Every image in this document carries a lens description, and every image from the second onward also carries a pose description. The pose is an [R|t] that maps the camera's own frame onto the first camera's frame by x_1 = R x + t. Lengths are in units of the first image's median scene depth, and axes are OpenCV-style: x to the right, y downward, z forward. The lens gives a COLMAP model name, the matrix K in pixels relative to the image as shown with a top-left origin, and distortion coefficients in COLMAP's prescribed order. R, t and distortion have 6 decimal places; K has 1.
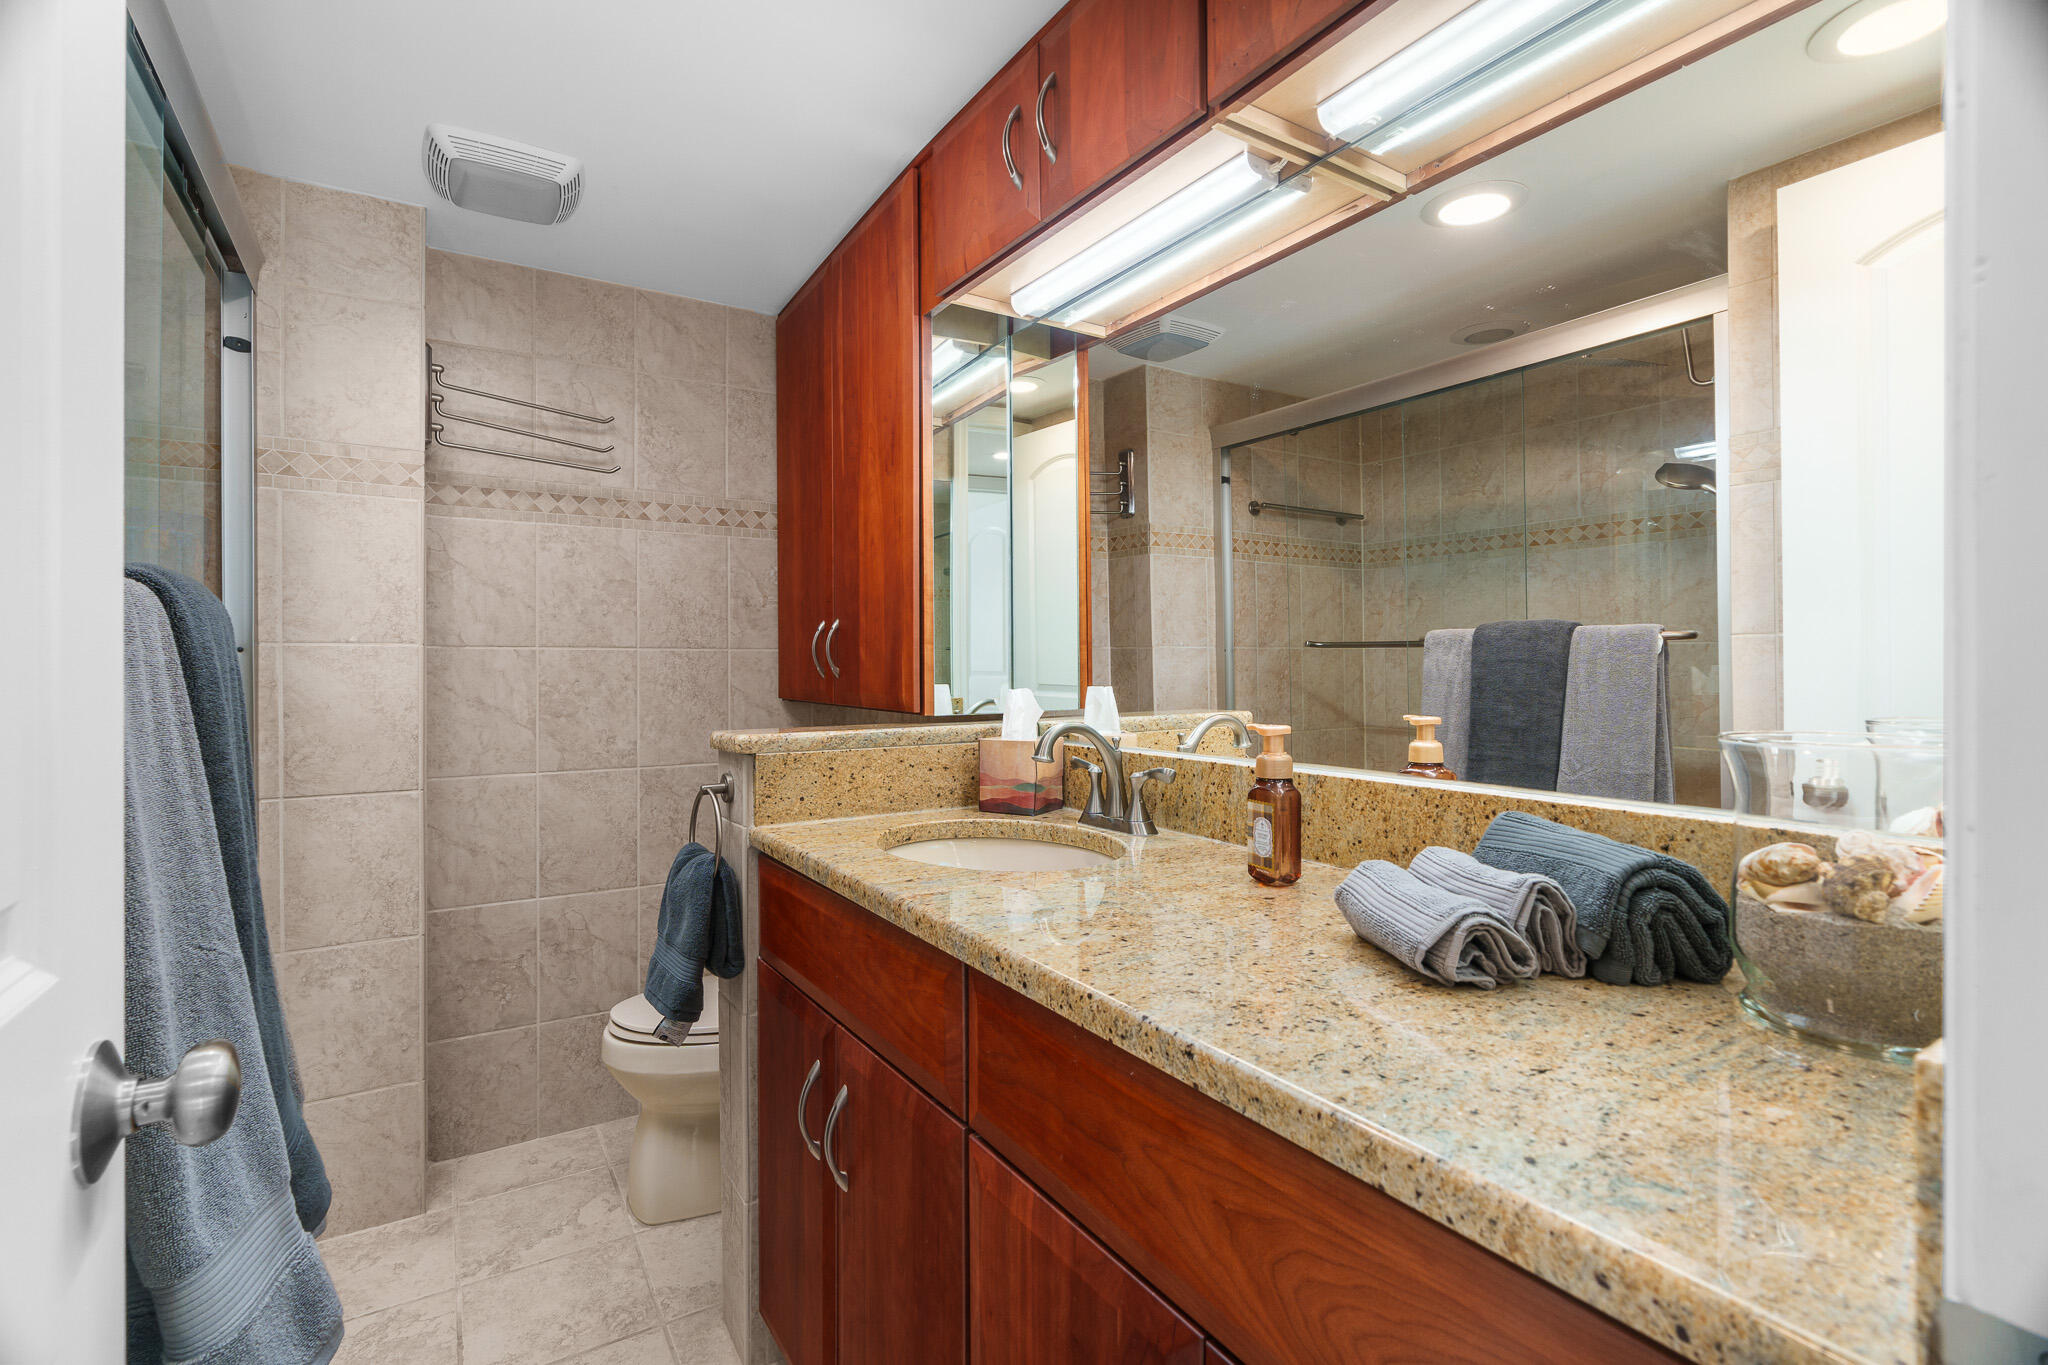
lens RADIAL K [[923.9, 0, 1017.9], [0, 923.9, 677.1], [0, 0, 1]] dist [-0.010341, 0.003901]
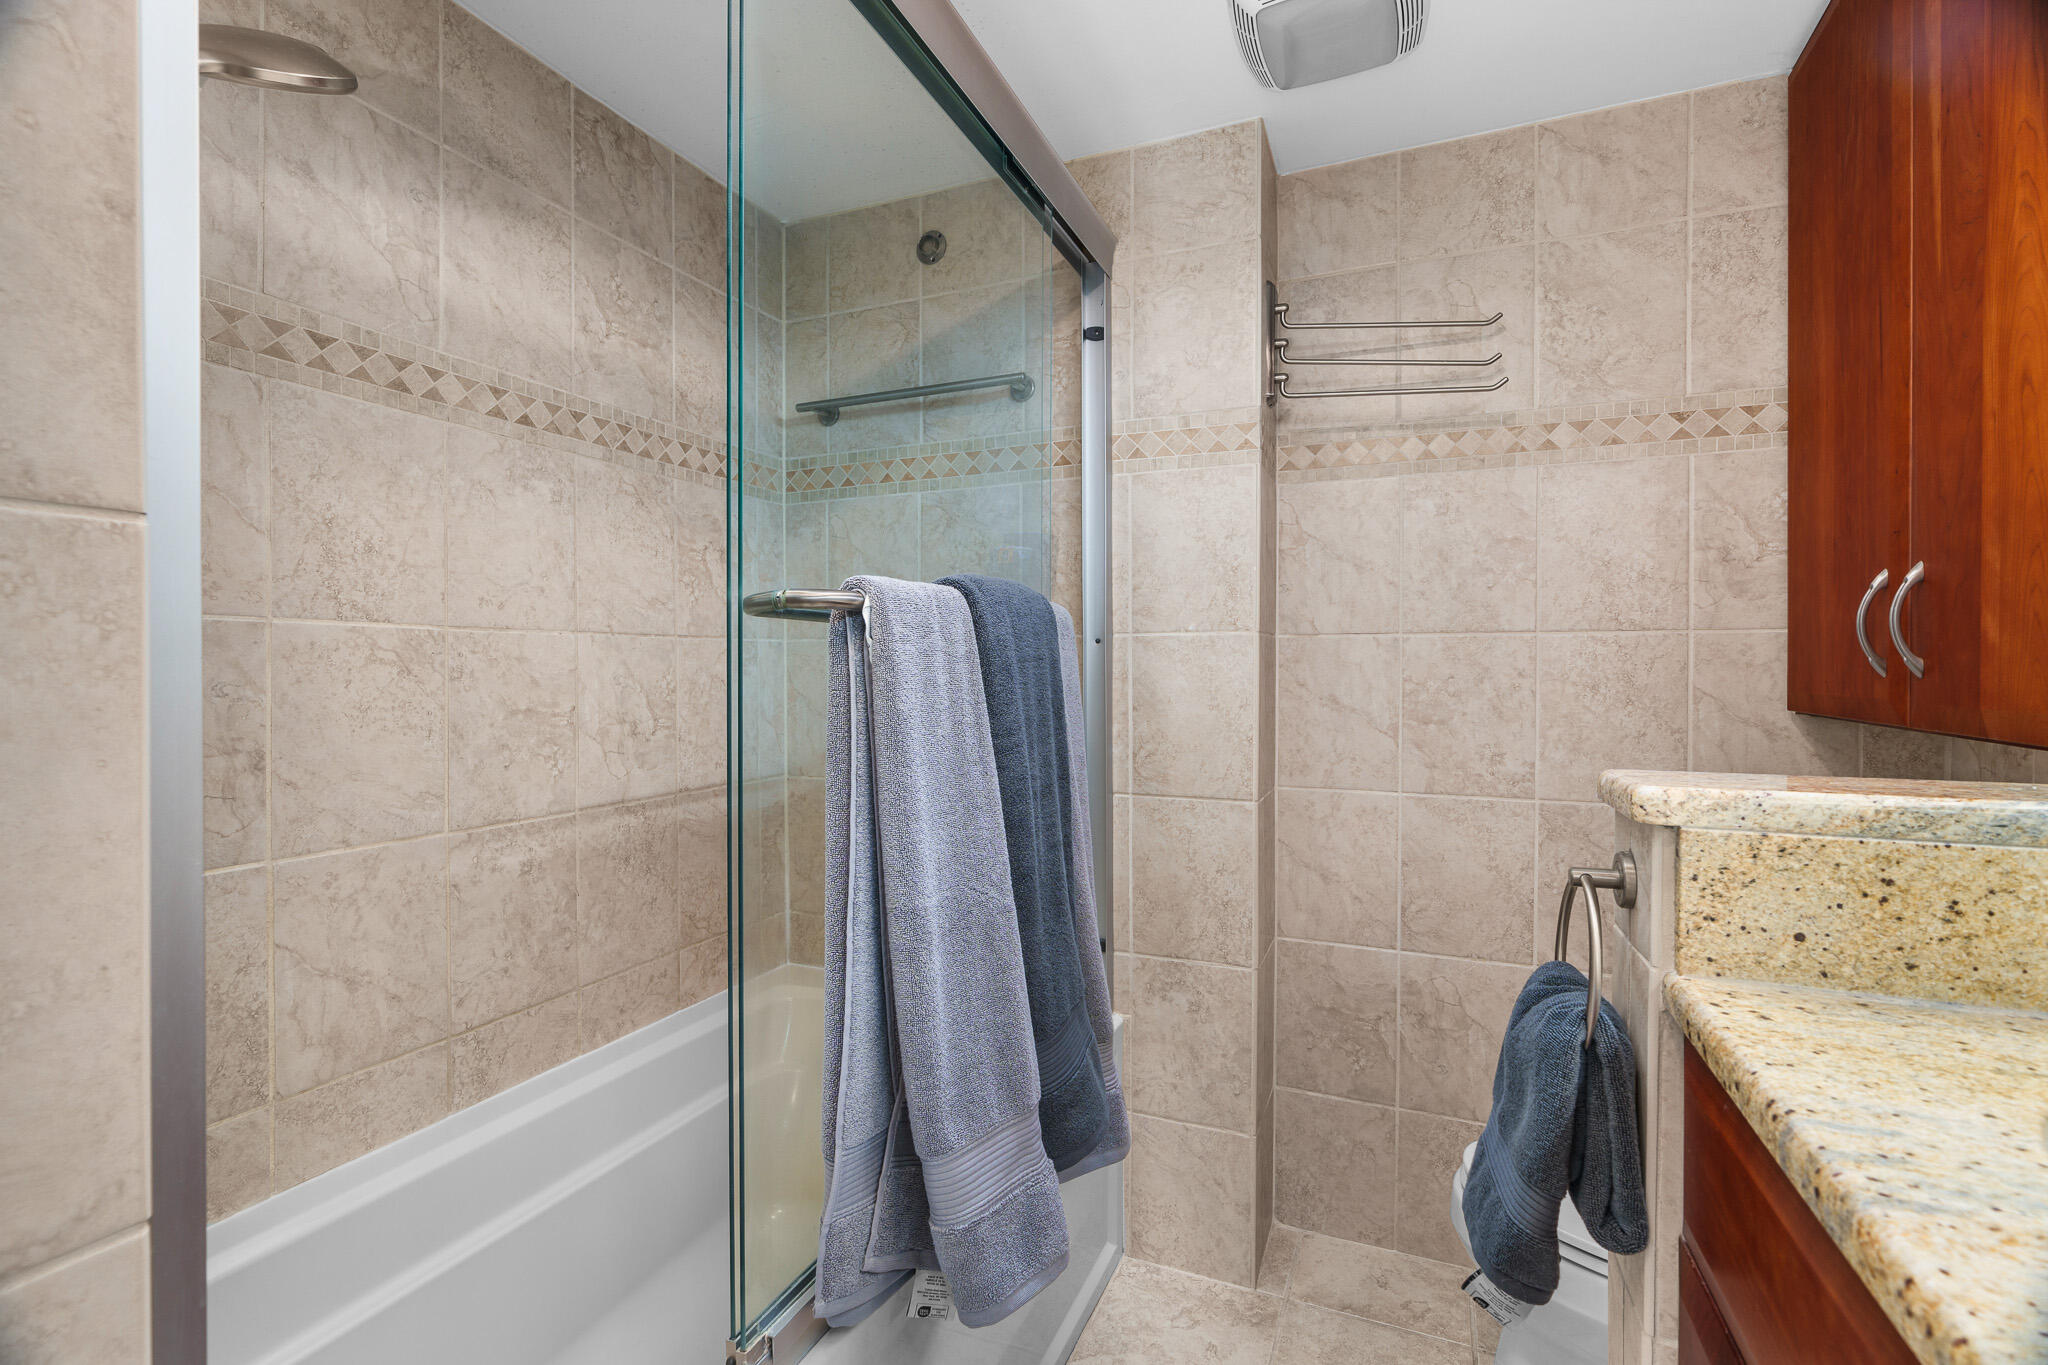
lens RADIAL K [[923.9, 0, 1017.9], [0, 923.9, 677.1], [0, 0, 1]] dist [-0.010341, 0.003901]
pose [[0.560276, 0.011057, -0.828232, -0.050646], [-0.009856, 0.999929, 0.006682, 0.002522], [0.828248, 0.004419, 0.560345, 0.285036]]
